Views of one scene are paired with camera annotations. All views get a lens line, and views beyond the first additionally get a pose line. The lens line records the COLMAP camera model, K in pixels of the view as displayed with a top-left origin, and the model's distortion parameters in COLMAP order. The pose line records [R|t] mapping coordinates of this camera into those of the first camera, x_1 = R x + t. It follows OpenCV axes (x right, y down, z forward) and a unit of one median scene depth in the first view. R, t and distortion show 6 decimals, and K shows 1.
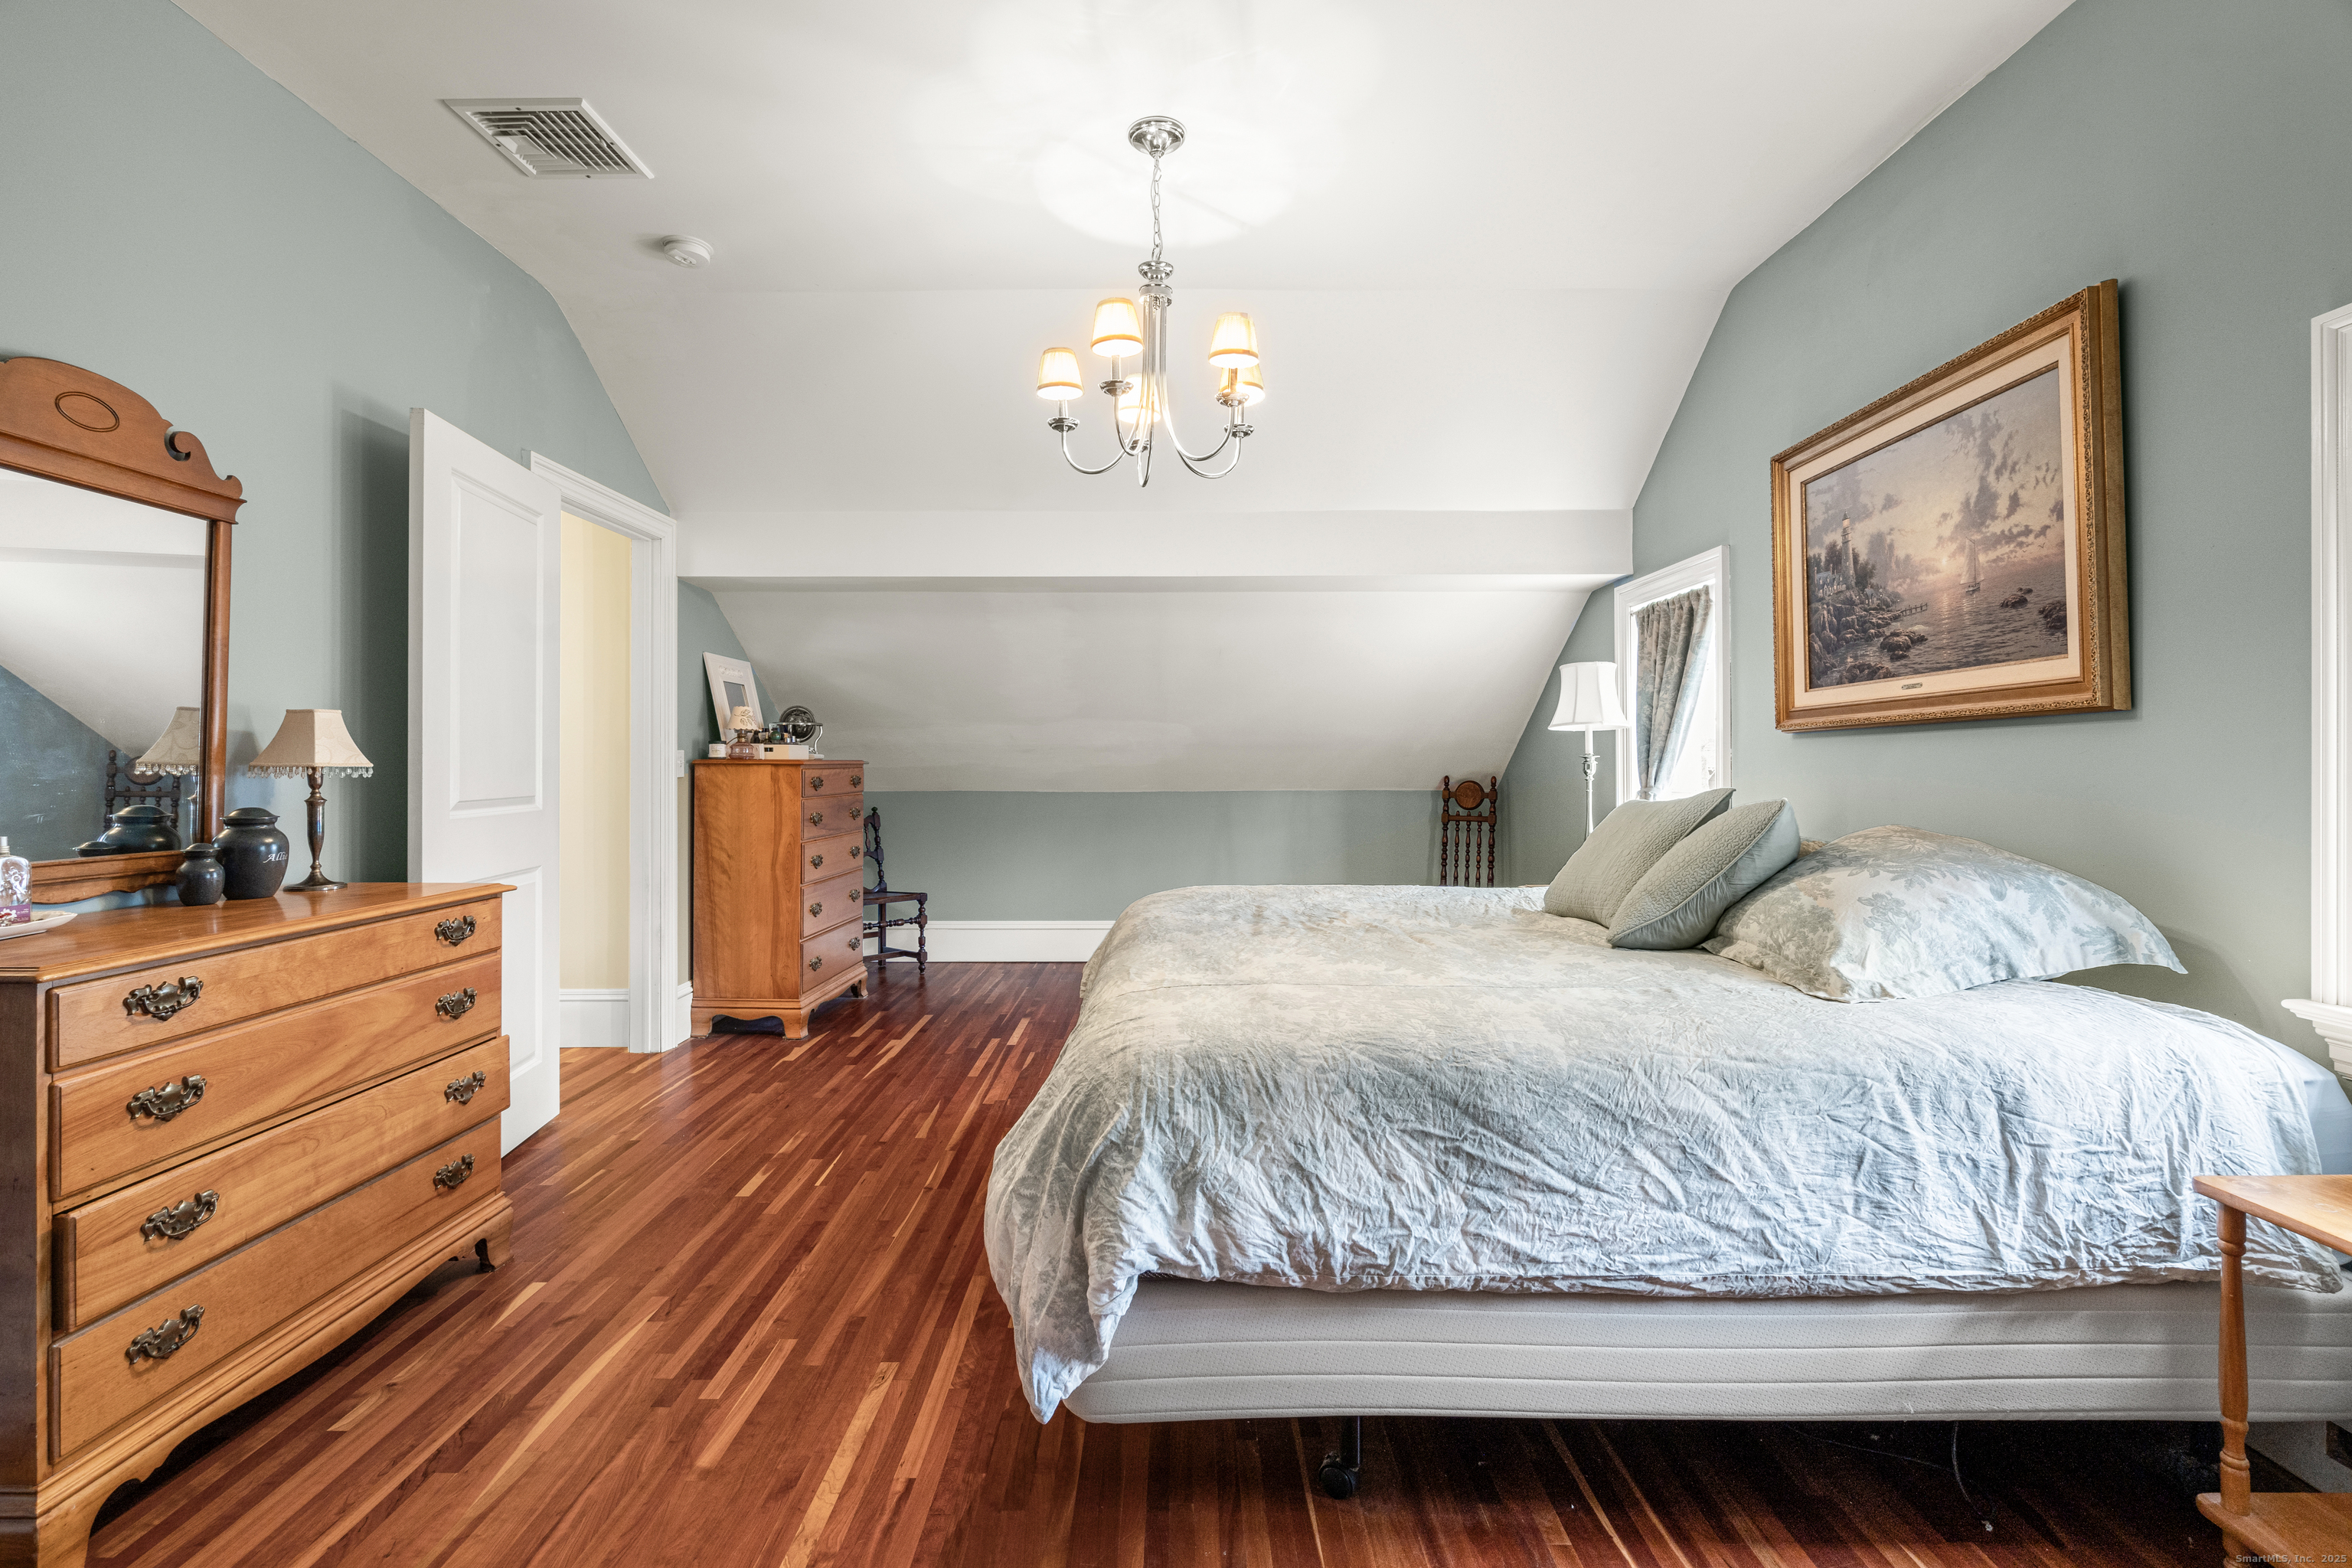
lens RADIAL K [[1068.0, 0, 1178.0], [0, 1068.0, 772.6], [0, 0, 1]] dist [-0.004749, 0.000944]
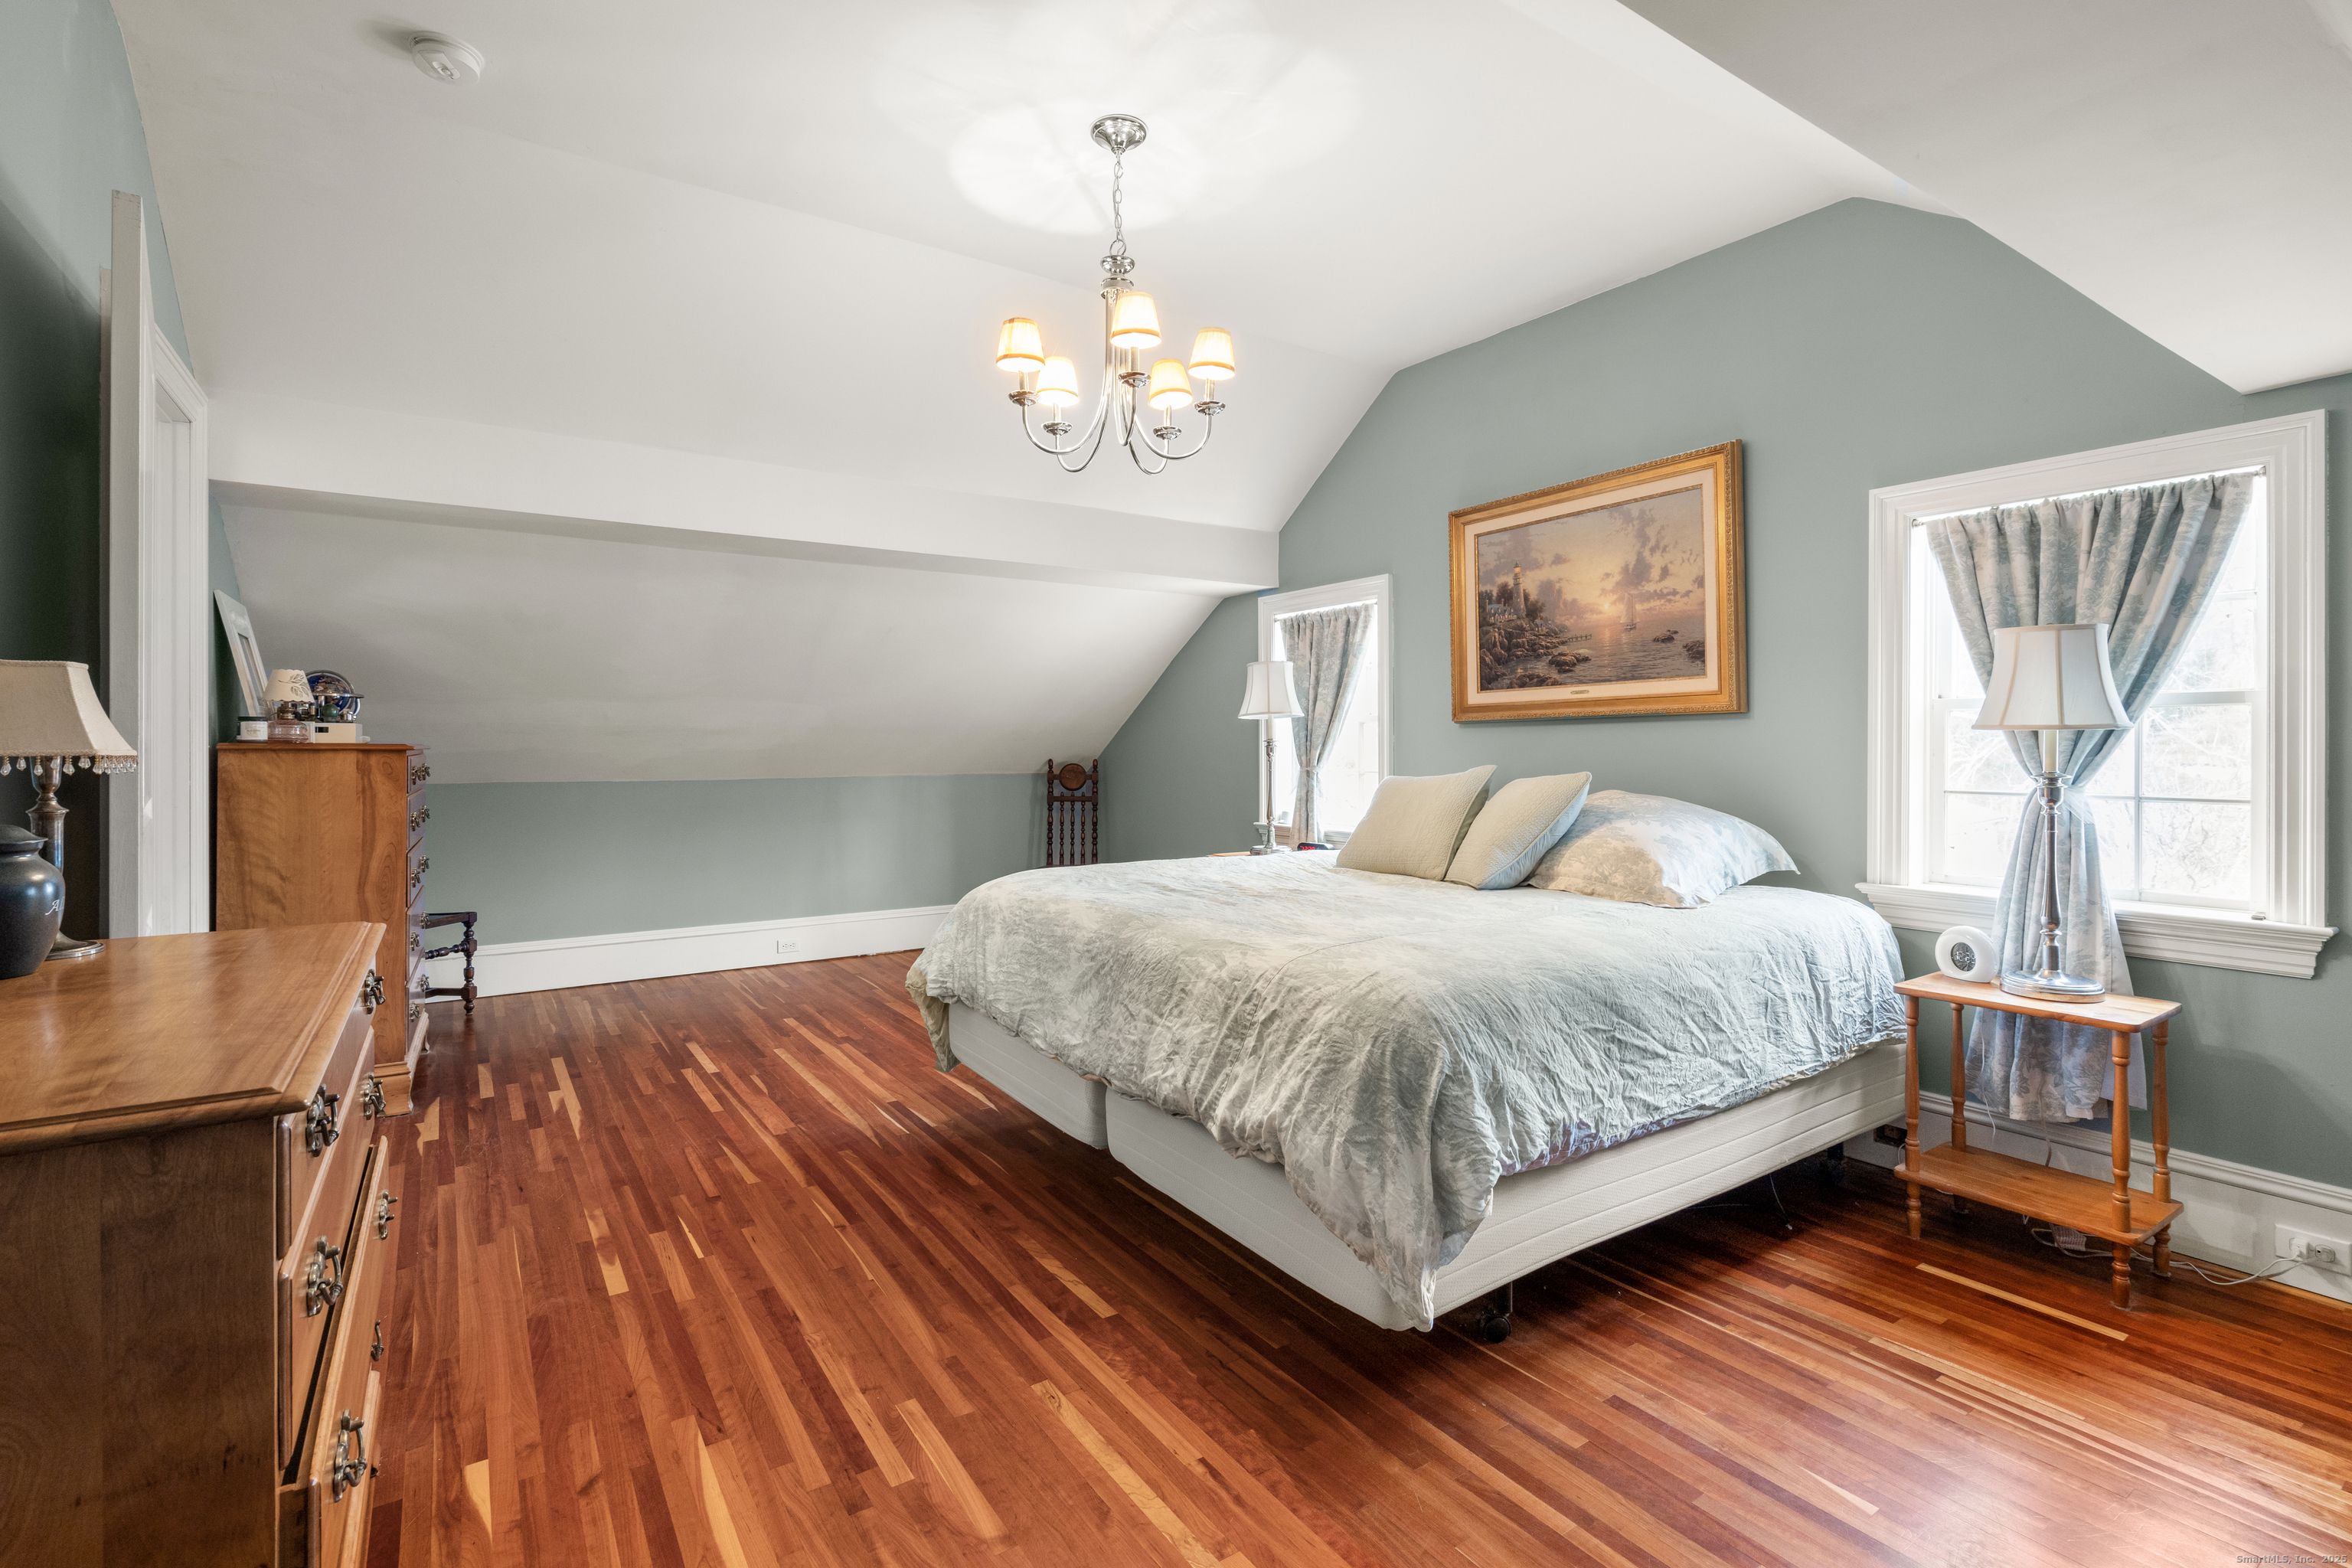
lens RADIAL K [[1068.0, 0, 1186.7], [0, 1068.0, 760.9], [0, 0, 1]] dist [-0.004749, 0.000944]
pose [[0.830277, -0.008675, 0.557284, -0.601186], [0.006431, 0.999961, 0.005984, -0.001694], [-0.557314, -0.001385, 0.830300, 0.127177]]
